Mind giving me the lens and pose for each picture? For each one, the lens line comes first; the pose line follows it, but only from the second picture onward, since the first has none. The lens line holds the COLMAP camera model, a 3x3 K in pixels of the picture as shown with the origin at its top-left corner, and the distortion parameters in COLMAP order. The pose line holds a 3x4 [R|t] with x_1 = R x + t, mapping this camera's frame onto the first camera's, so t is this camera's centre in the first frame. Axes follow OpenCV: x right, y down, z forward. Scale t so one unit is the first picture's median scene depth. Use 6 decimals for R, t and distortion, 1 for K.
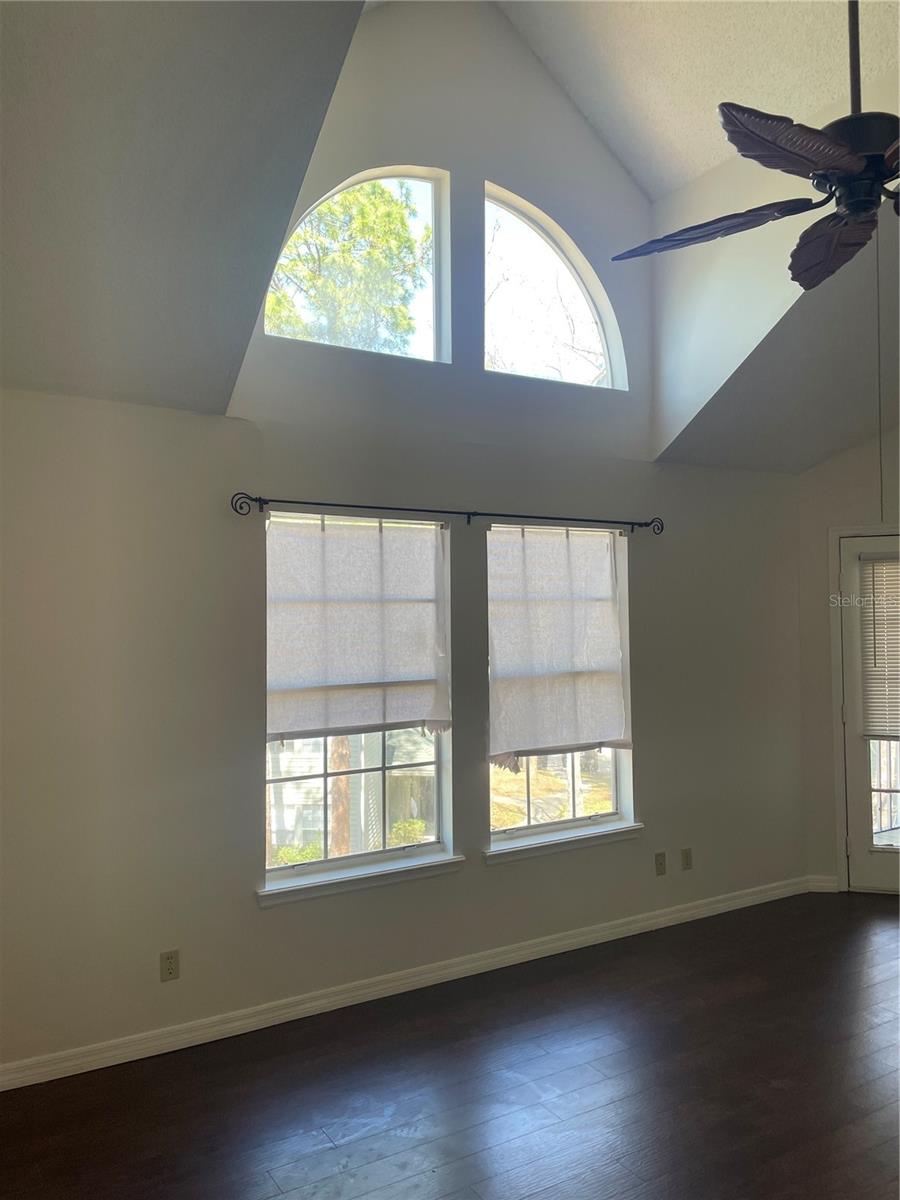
lens RADIAL K [[906.5, 0, 450.0], [0, 906.5, 600.0], [0, 0, 1]] dist [0.087899, -0.135044]
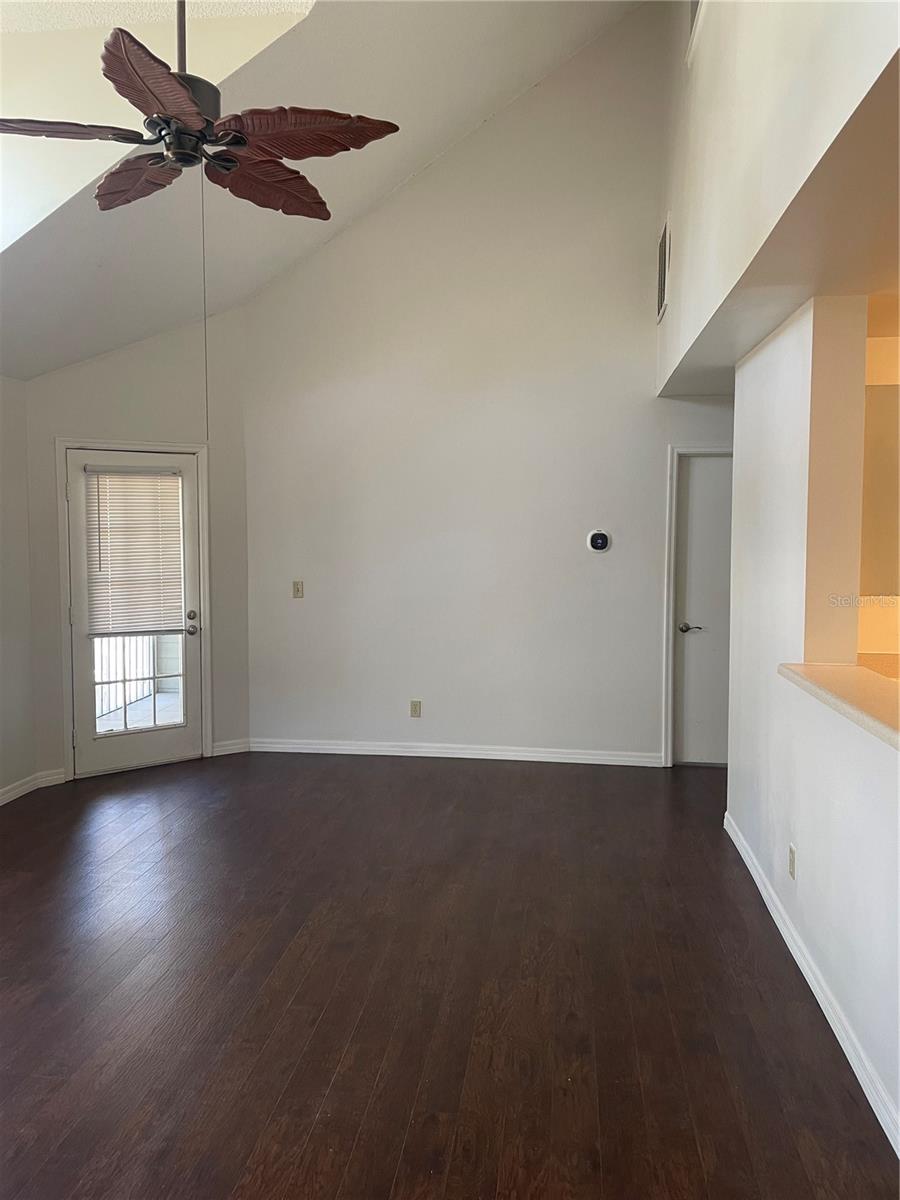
lens RADIAL K [[906.5, 0, 450.0], [0, 906.5, 600.0], [0, 0, 1]] dist [0.087899, -0.135044]
pose [[0.619647, -0.042925, 0.783706, -0.146324], [-0.031258, 0.996362, 0.079288, 0.008520], [-0.784258, -0.073627, 0.616050, 0.002225]]
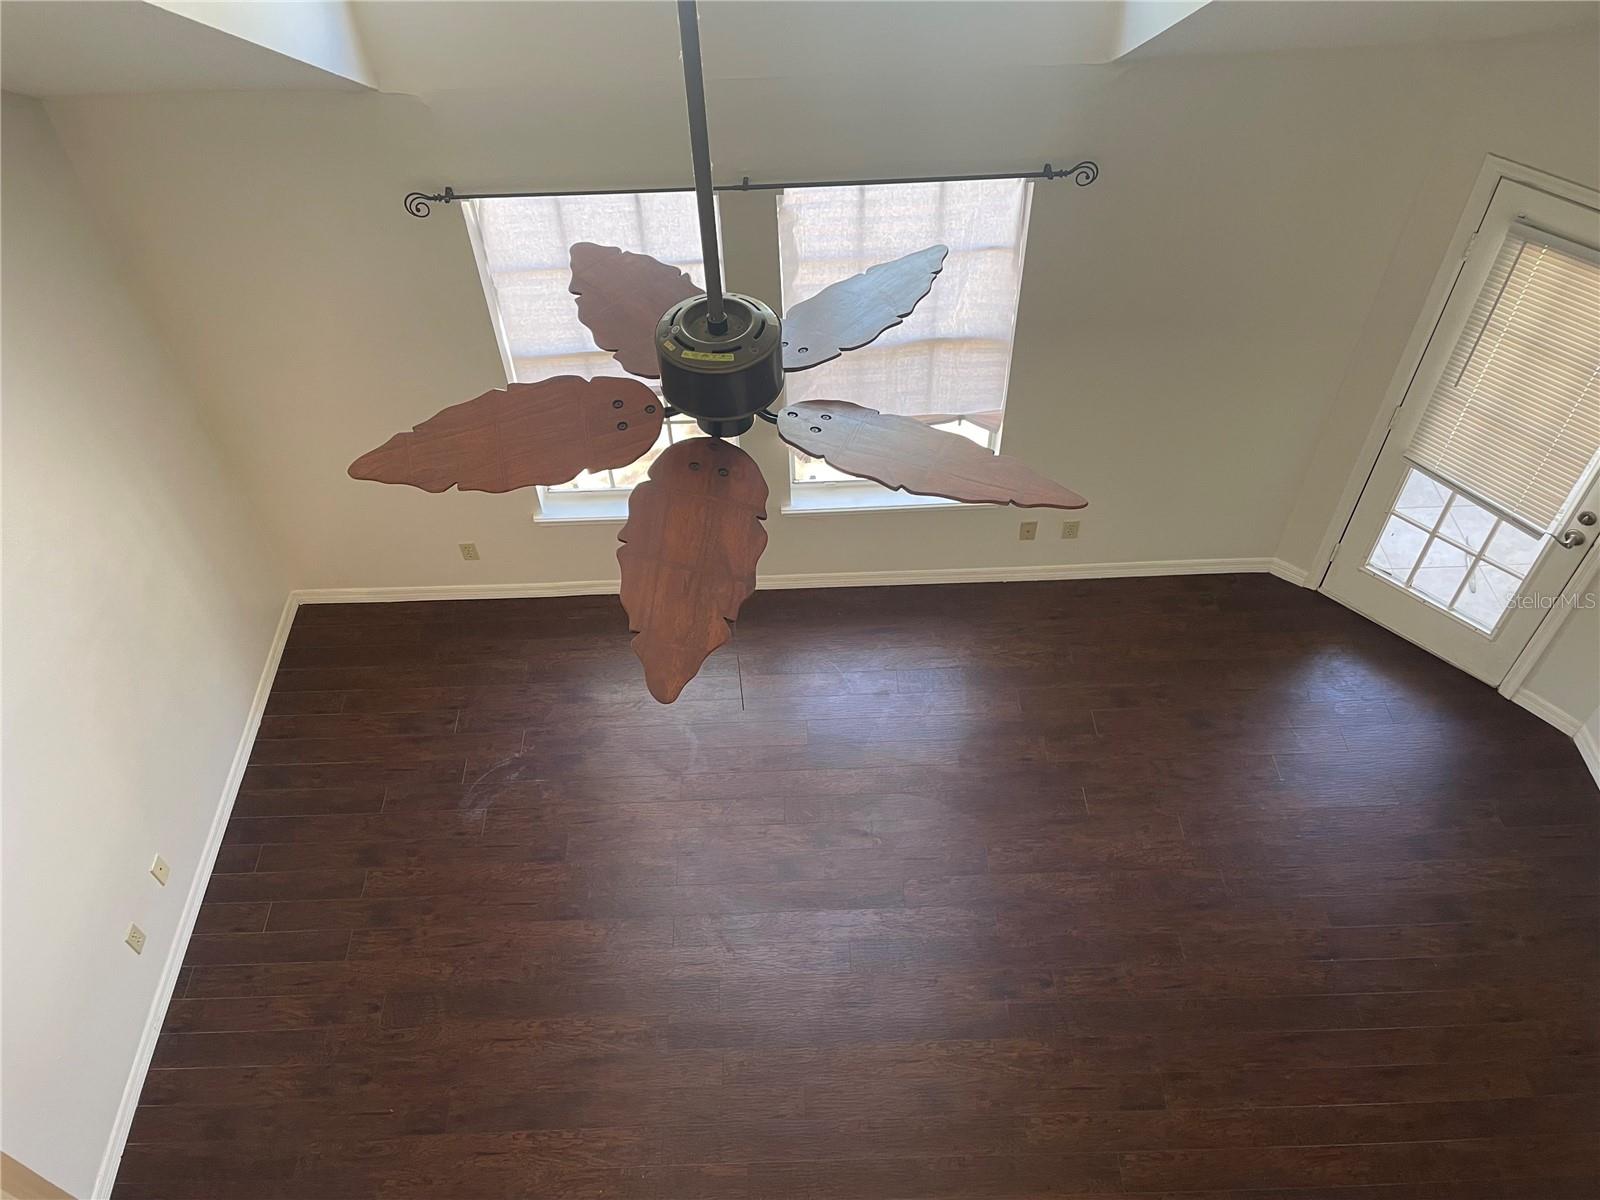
lens RADIAL K [[1208.6, 0, 799.1], [0, 1208.6, 608.3], [0, 0, 1]] dist [0.087899, -0.135044]
pose [[0.869126, 0.368389, -0.330015, 0.446341], [0.024759, 0.634005, 0.772933, -0.554336], [0.493971, -0.679947, 0.541909, 0.225710]]
